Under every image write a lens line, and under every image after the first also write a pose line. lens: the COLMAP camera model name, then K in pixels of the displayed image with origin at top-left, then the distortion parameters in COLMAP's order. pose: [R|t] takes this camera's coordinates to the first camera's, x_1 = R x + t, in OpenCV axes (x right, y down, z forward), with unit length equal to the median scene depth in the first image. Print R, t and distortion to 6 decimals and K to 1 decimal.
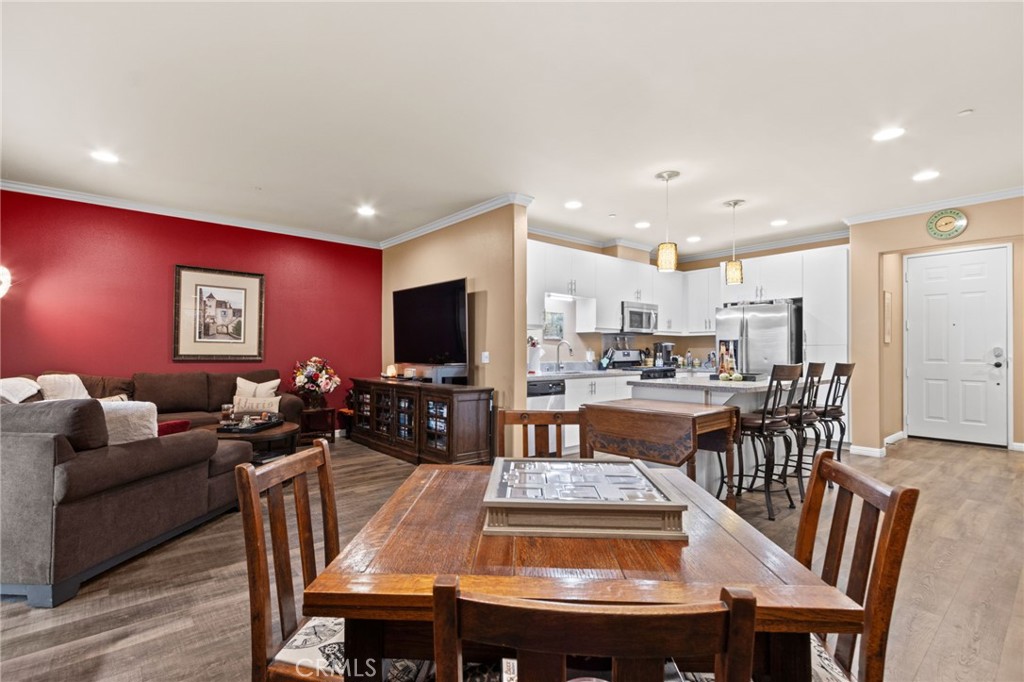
lens RADIAL K [[472.4, 0, 494.1], [0, 472.4, 352.6], [0, 0, 1]] dist [0.003311, -0.000015]
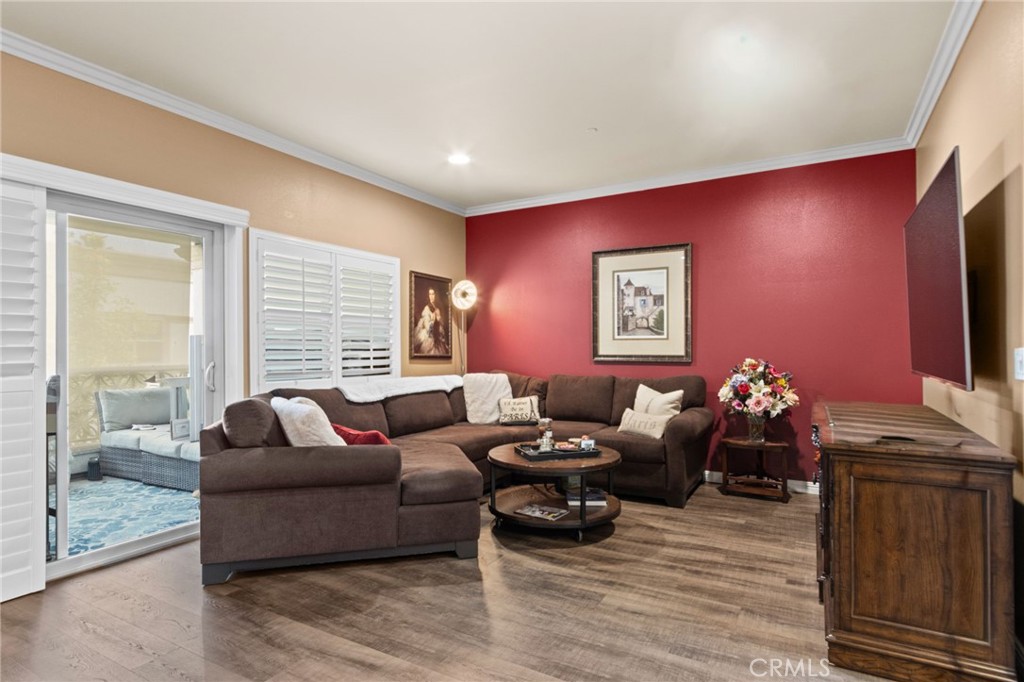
lens RADIAL K [[538.8, 0, 509.2], [0, 538.8, 351.9], [0, 0, 1]] dist [0.001268, -0.000293]
pose [[0.341279, -0.002982, -0.939957, 0.199452], [0.006678, 0.999977, -0.000748, -0.001313], [0.939938, -0.006022, 0.341291, 0.484896]]
